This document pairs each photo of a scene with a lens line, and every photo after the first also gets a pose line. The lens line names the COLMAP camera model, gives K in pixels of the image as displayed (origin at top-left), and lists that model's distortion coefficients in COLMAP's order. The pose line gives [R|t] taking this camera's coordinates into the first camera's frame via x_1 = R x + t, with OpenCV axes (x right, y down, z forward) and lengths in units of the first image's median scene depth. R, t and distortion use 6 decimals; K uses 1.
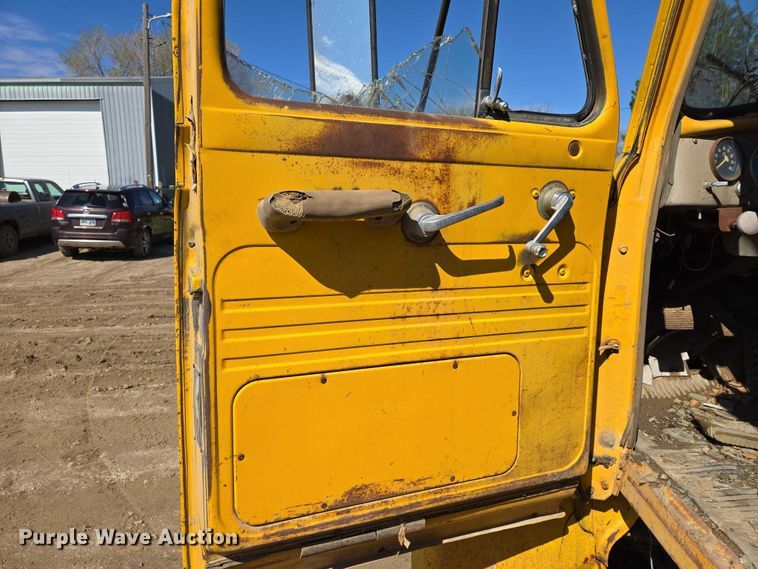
lens RADIAL K [[503.2, 0, 366.0], [0, 503.2, 280.5], [0, 0, 1]] dist [0.091798, -0.084168]
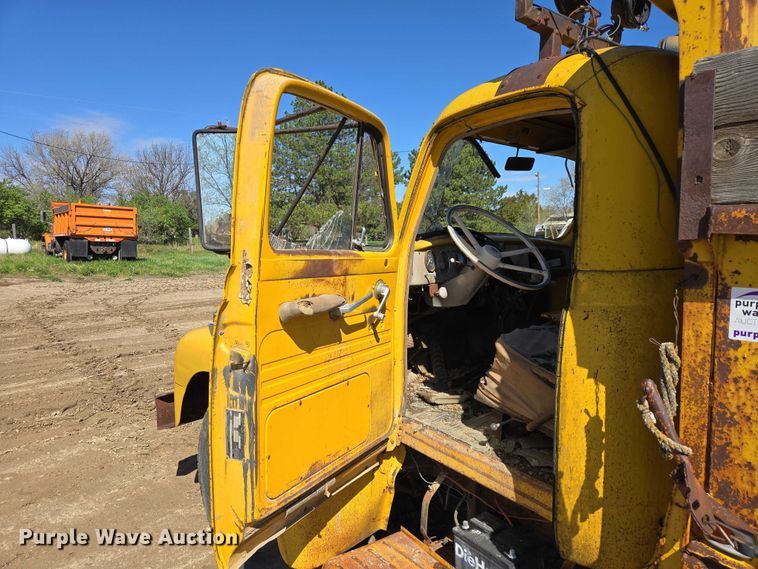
lens RADIAL K [[503.2, 0, 366.0], [0, 503.2, 280.5], [0, 0, 1]] dist [0.091798, -0.084168]
pose [[0.792931, -0.042176, 0.607850, -0.741381], [0.082895, 0.995793, -0.039042, -0.107315], [-0.603646, 0.081345, 0.793092, -0.431648]]
